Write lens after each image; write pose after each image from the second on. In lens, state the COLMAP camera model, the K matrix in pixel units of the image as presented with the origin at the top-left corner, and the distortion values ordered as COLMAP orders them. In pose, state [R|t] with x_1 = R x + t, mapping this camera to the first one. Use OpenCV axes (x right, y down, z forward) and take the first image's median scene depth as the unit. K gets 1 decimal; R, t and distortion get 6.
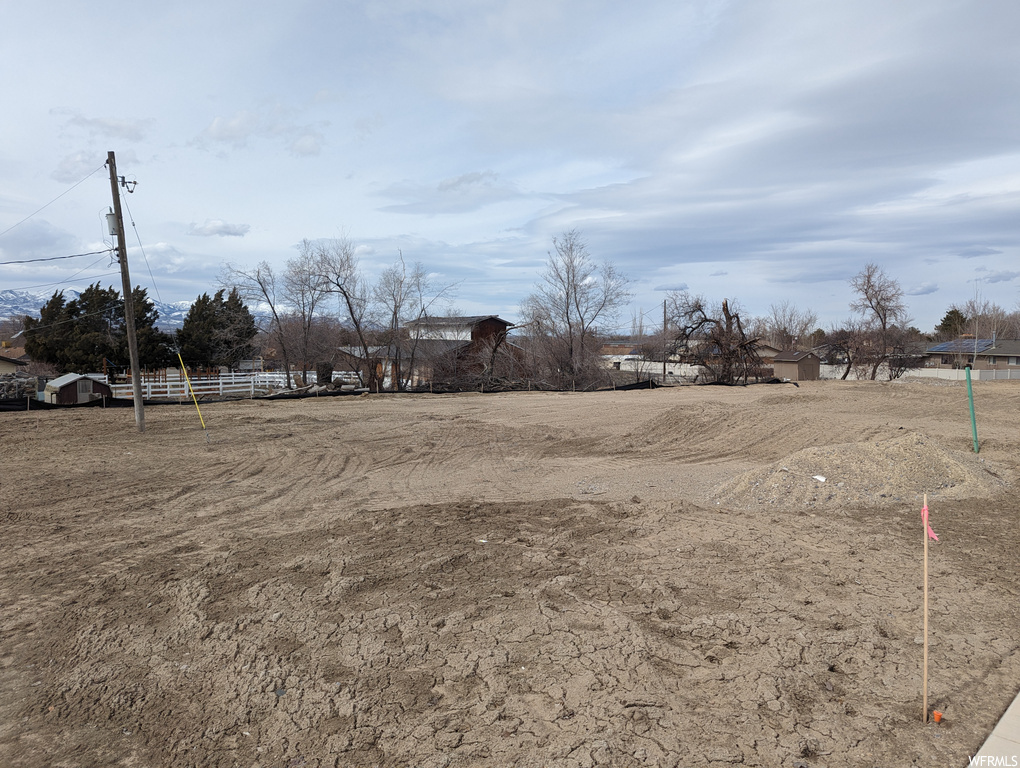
lens RADIAL K [[712.7, 0, 515.9], [0, 712.7, 382.8], [0, 0, 1]] dist [0.054390, -0.049650]
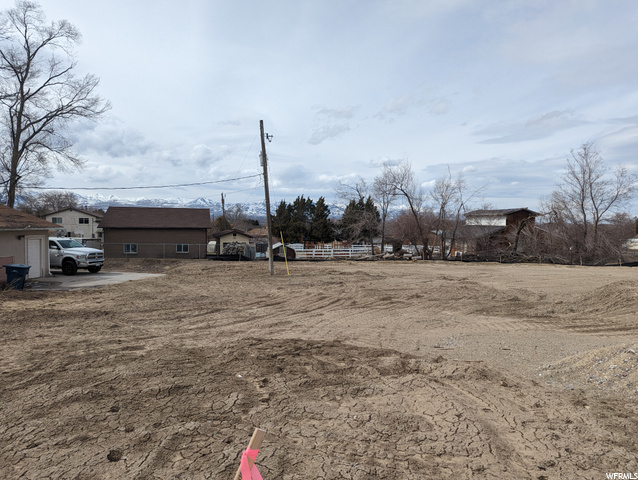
lens RADIAL K [[445.8, 0, 322.7], [0, 445.8, 239.2], [0, 0, 1]] dist [0.054390, -0.049650]
pose [[0.870208, 0.018560, -0.492336, 0.170474], [-0.033928, 0.999175, -0.022300, -0.001925], [0.491516, 0.036110, 0.870120, 0.139984]]
